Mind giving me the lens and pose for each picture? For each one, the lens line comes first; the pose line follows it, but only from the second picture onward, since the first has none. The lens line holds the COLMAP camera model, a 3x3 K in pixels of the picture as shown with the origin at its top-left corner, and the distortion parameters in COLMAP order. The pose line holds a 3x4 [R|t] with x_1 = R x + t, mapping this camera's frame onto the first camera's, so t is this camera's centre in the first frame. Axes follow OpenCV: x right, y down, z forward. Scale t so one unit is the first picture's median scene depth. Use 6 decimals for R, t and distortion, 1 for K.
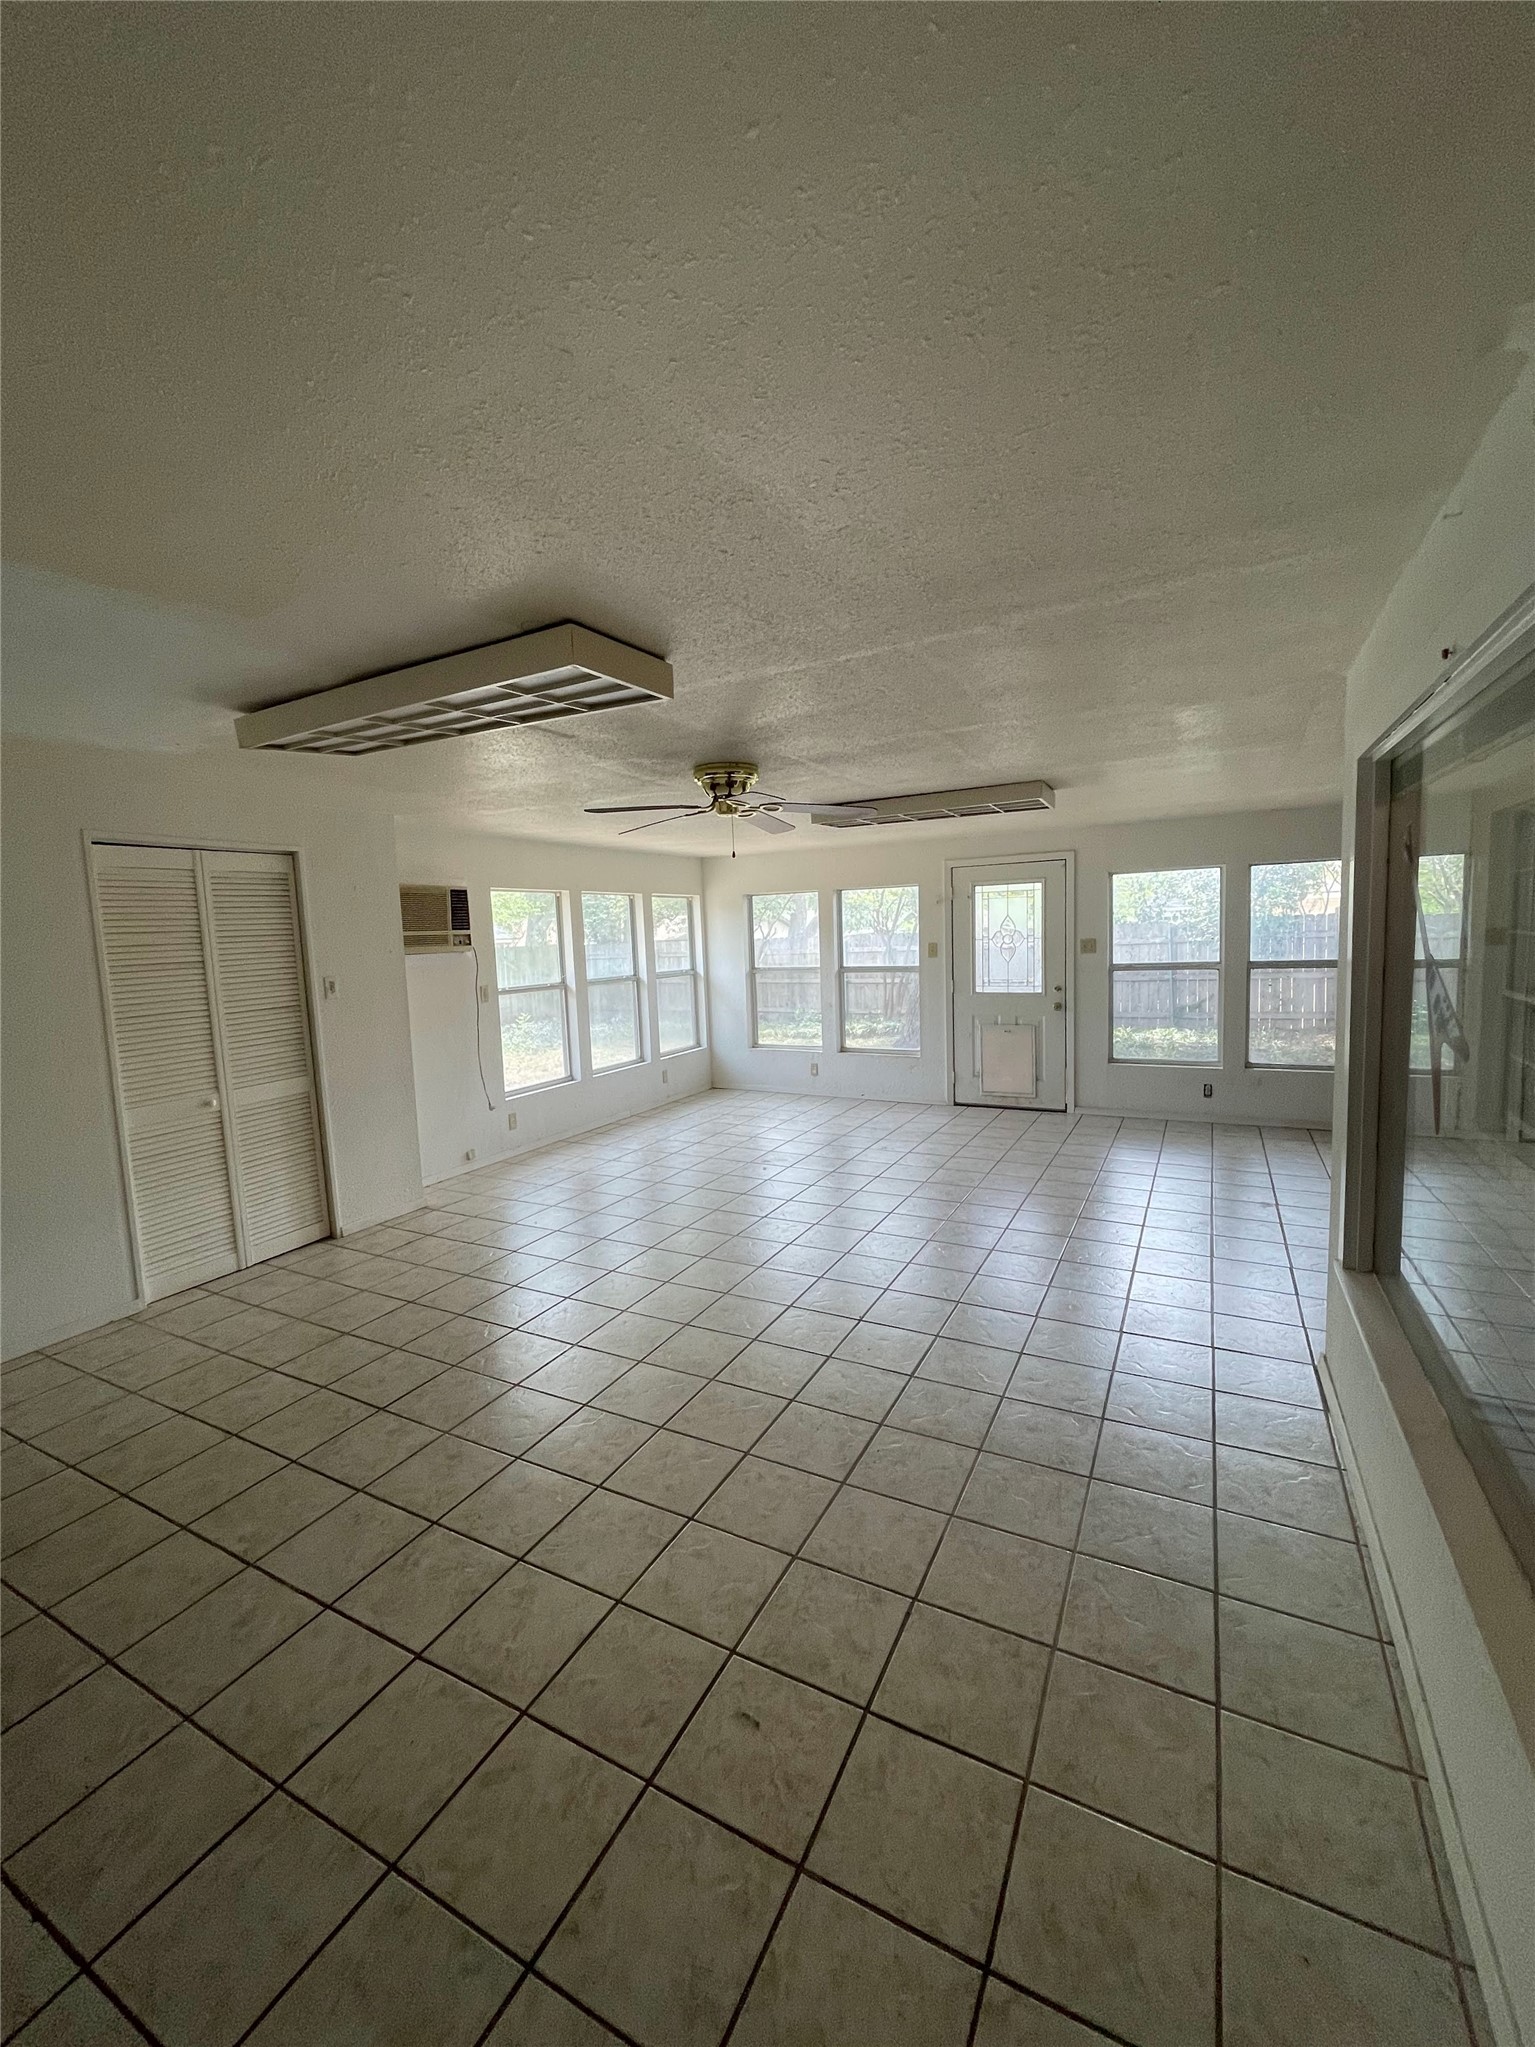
lens RADIAL K [[825.8, 0, 767.5], [0, 825.8, 1023.5], [0, 0, 1]] dist [0.005910, 0.000004]
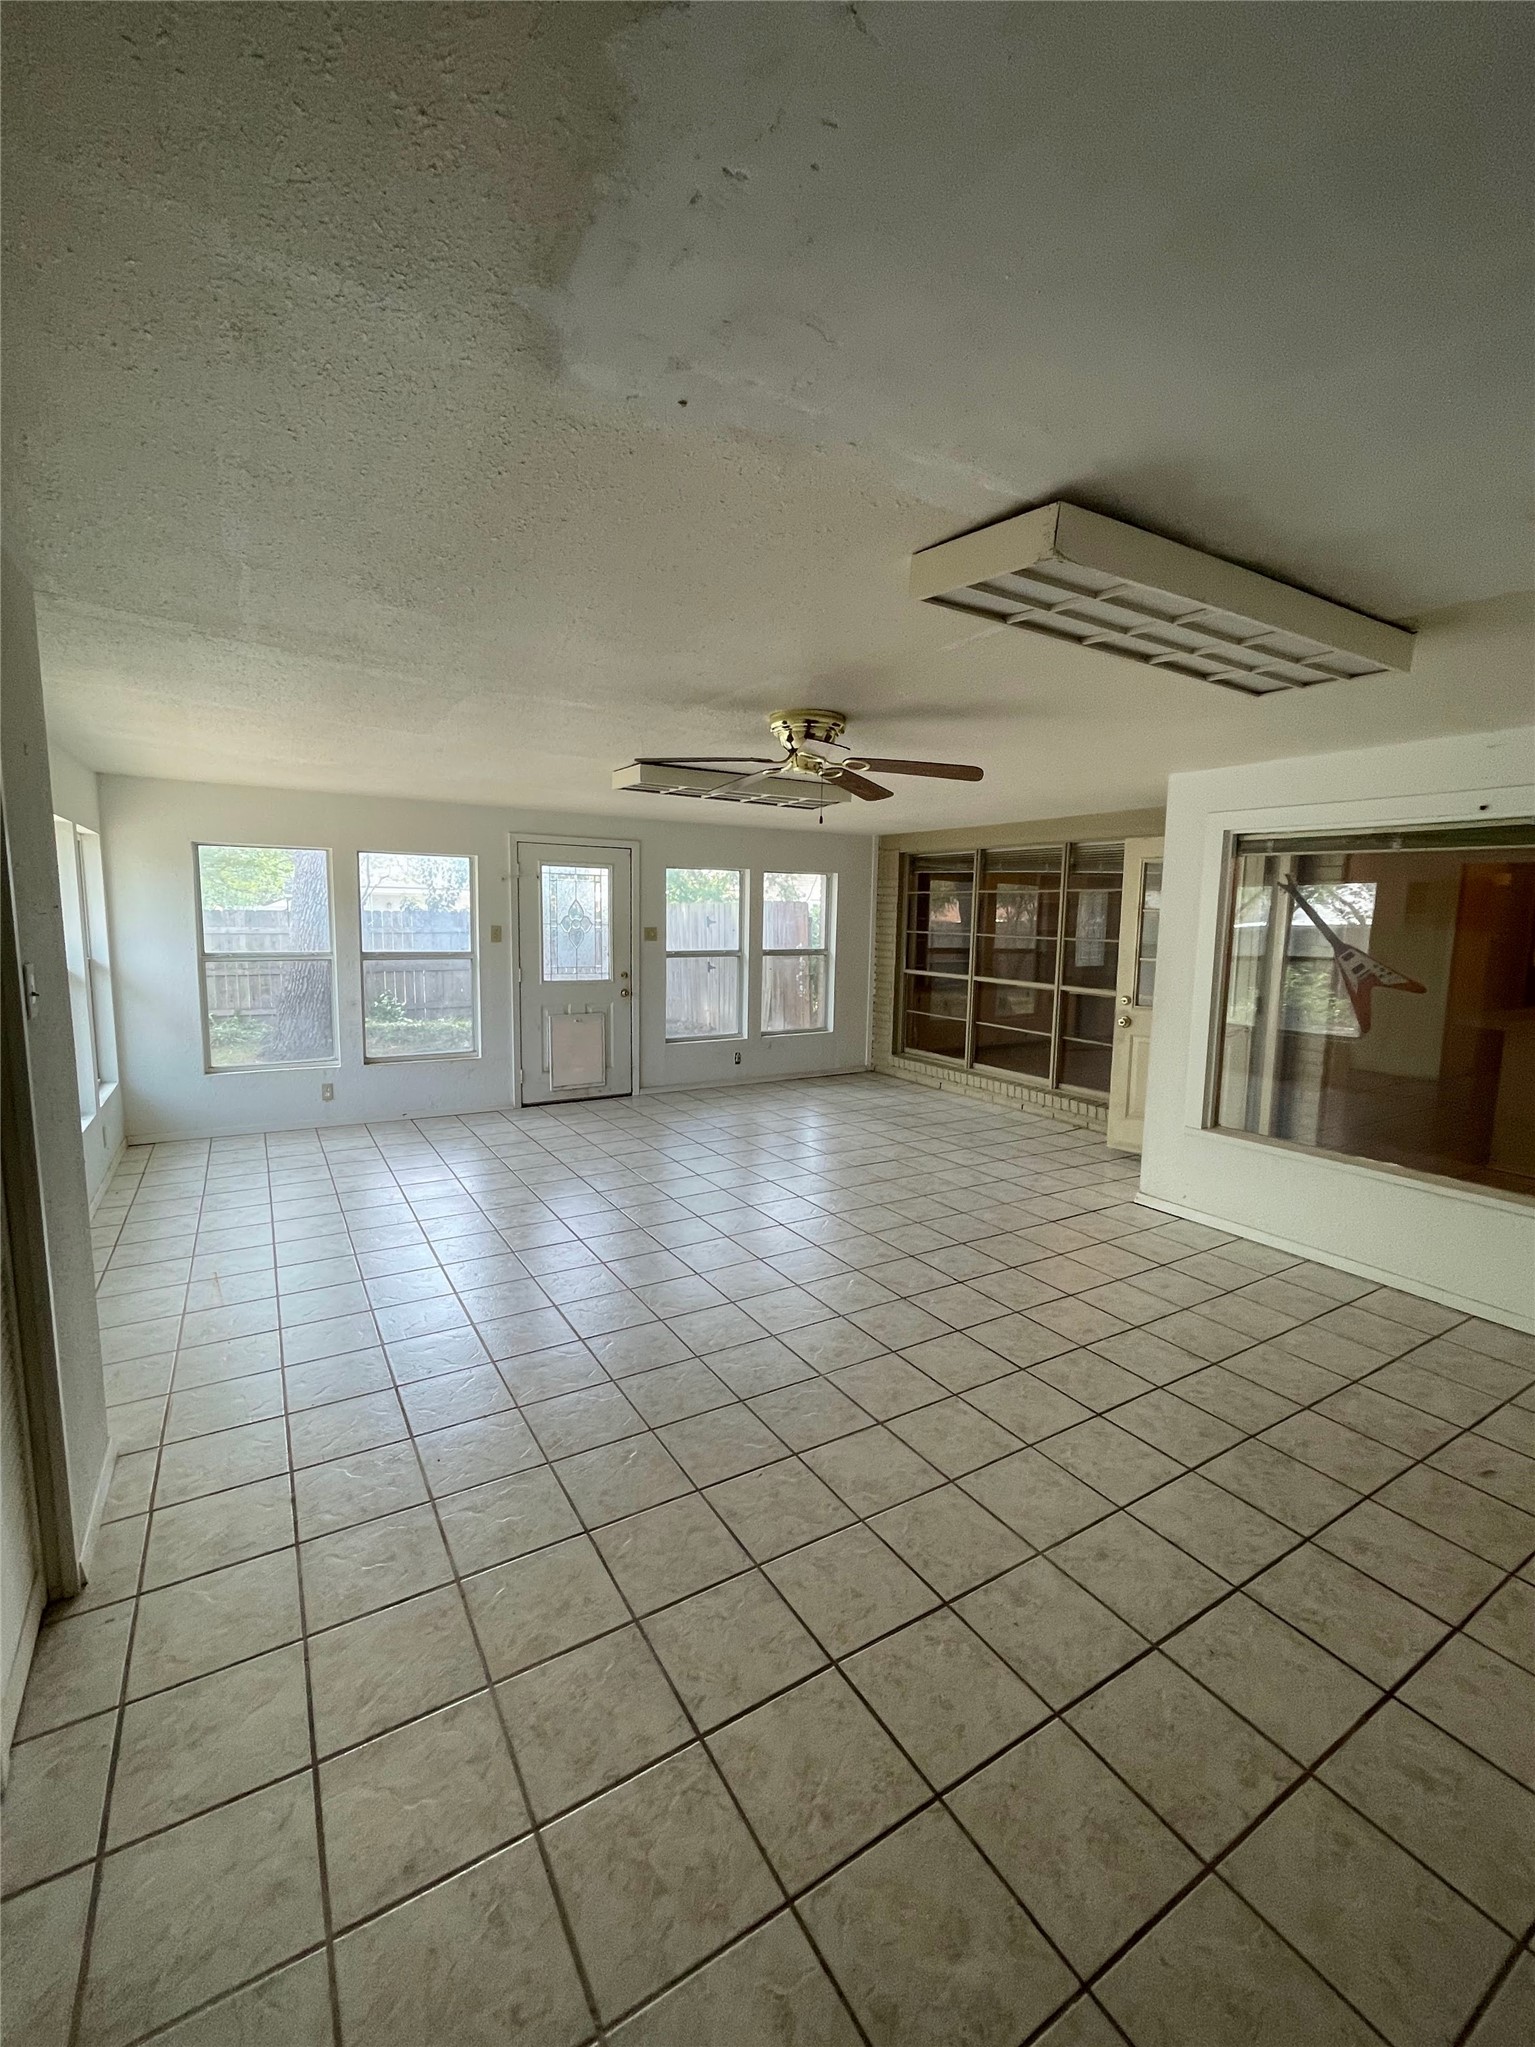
lens RADIAL K [[849.3, 0, 767.5], [0, 849.3, 1023.5], [0, 0, 1]] dist [0.003832, 0.000369]
pose [[0.510868, -0.064891, 0.857207, -0.479107], [0.058306, 0.997466, 0.040760, -0.016105], [-0.857680, 0.029157, 0.513357, 0.331601]]
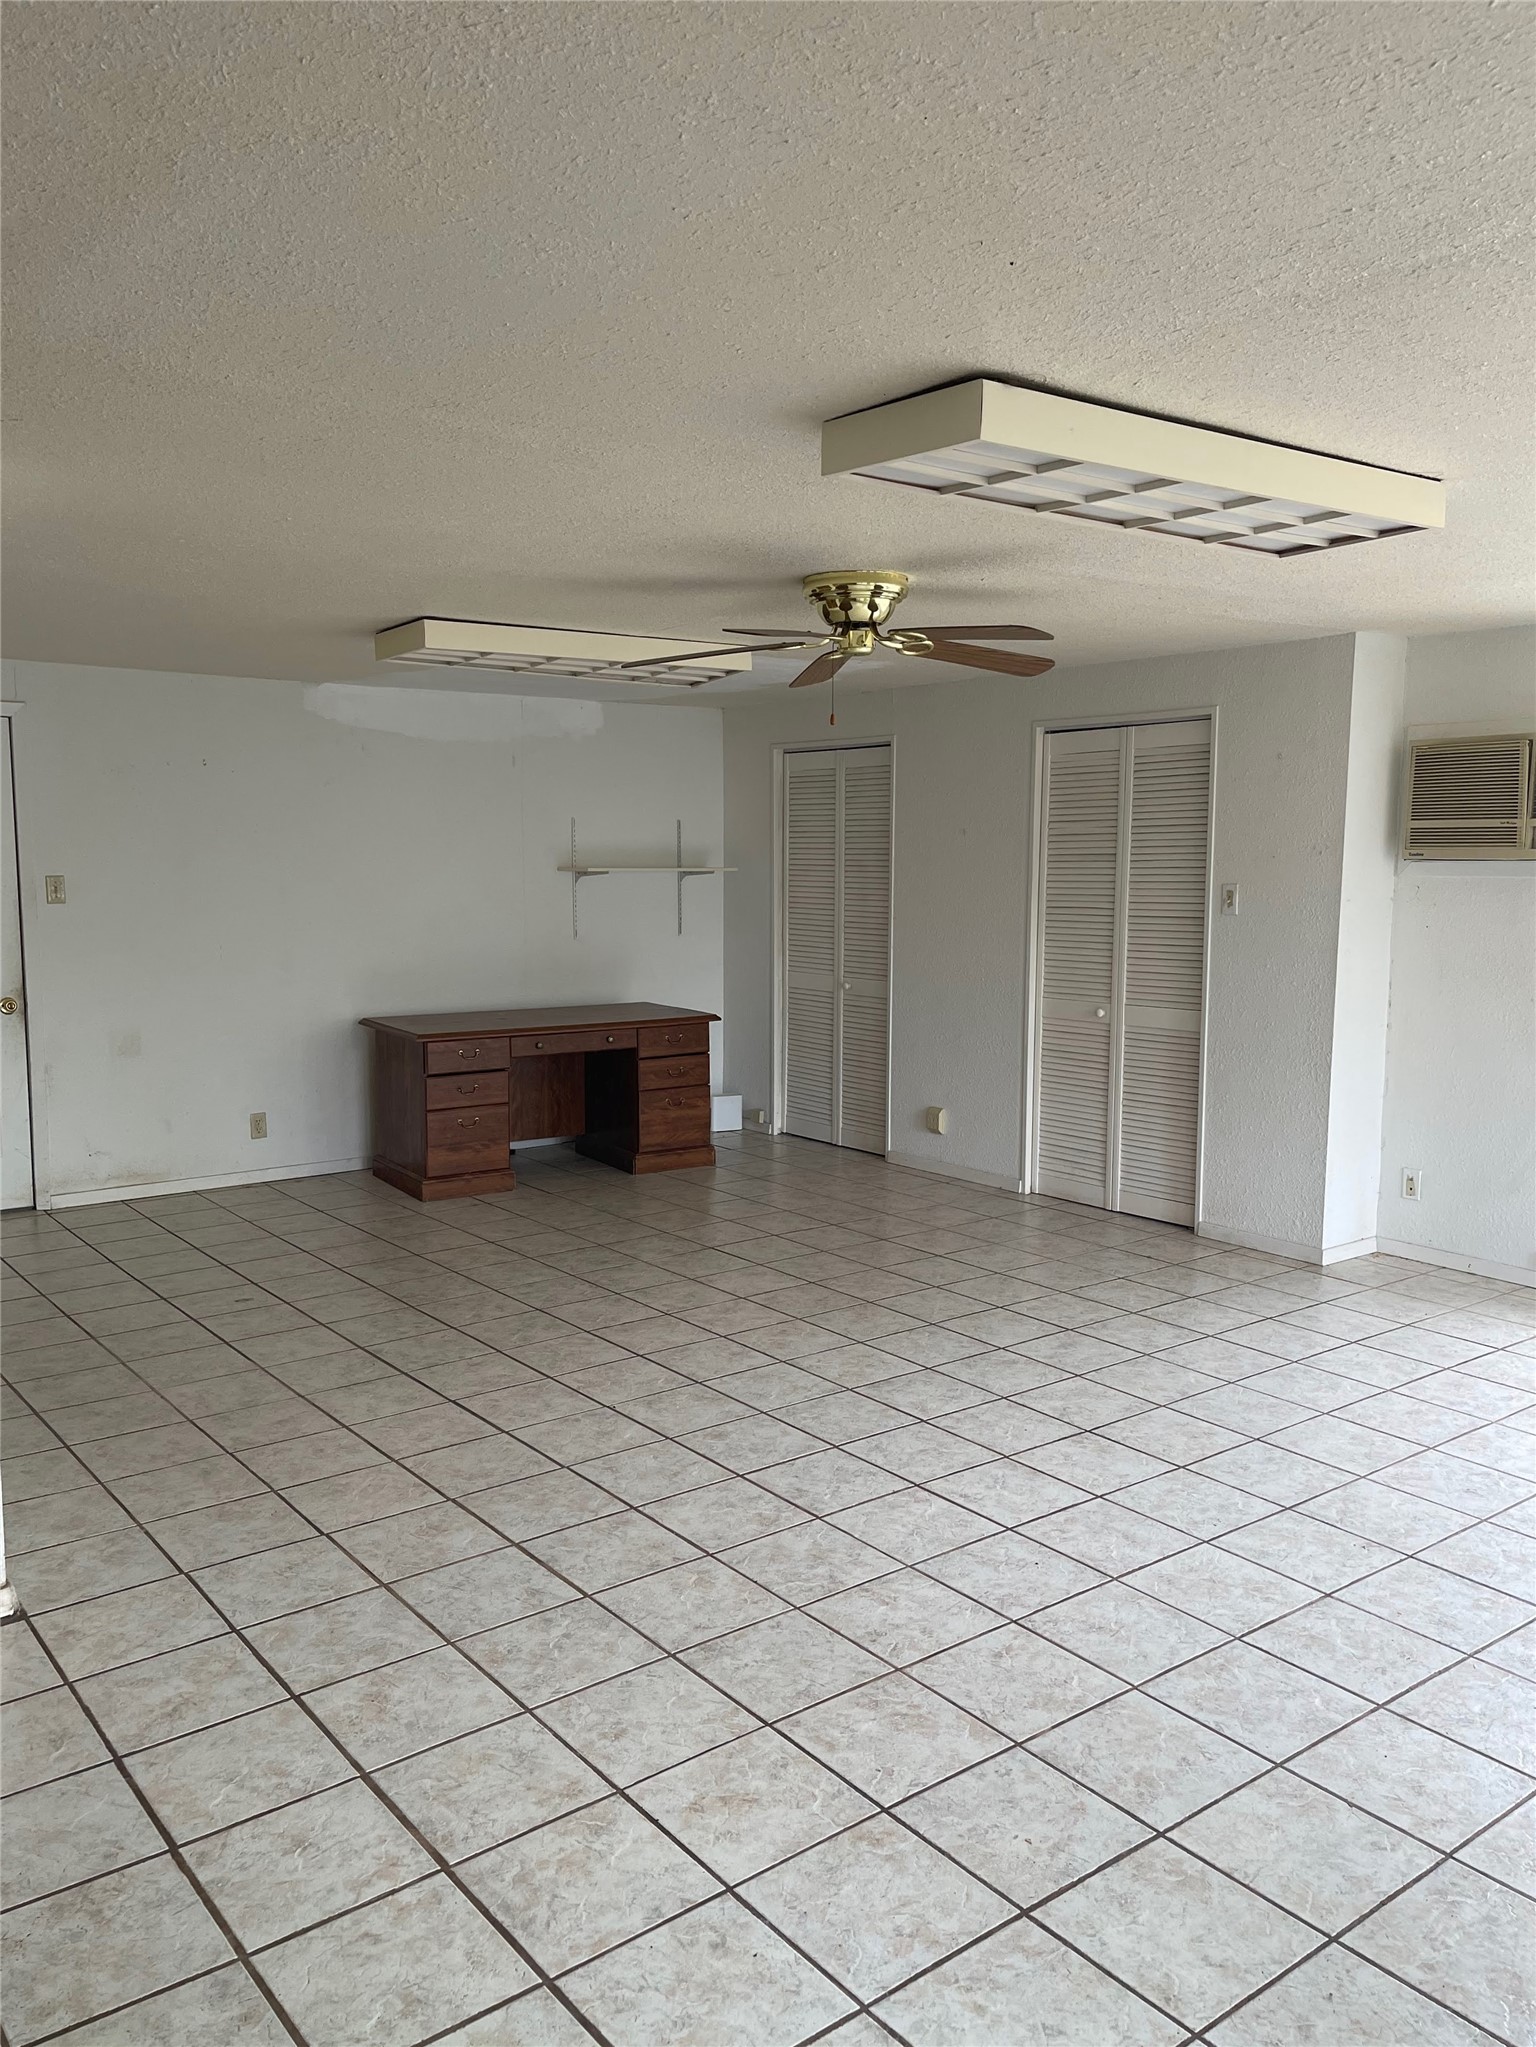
lens RADIAL K [[1588.1, 0, 774.3], [0, 1588.1, 1026.1], [0, 0, 1]] dist [0.031294, -0.002719]
pose [[-0.411284, 0.139446, -0.900778, 0.623743], [-0.087437, 0.977636, 0.191266, -0.114033], [0.907304, 0.157426, -0.389893, 0.823810]]
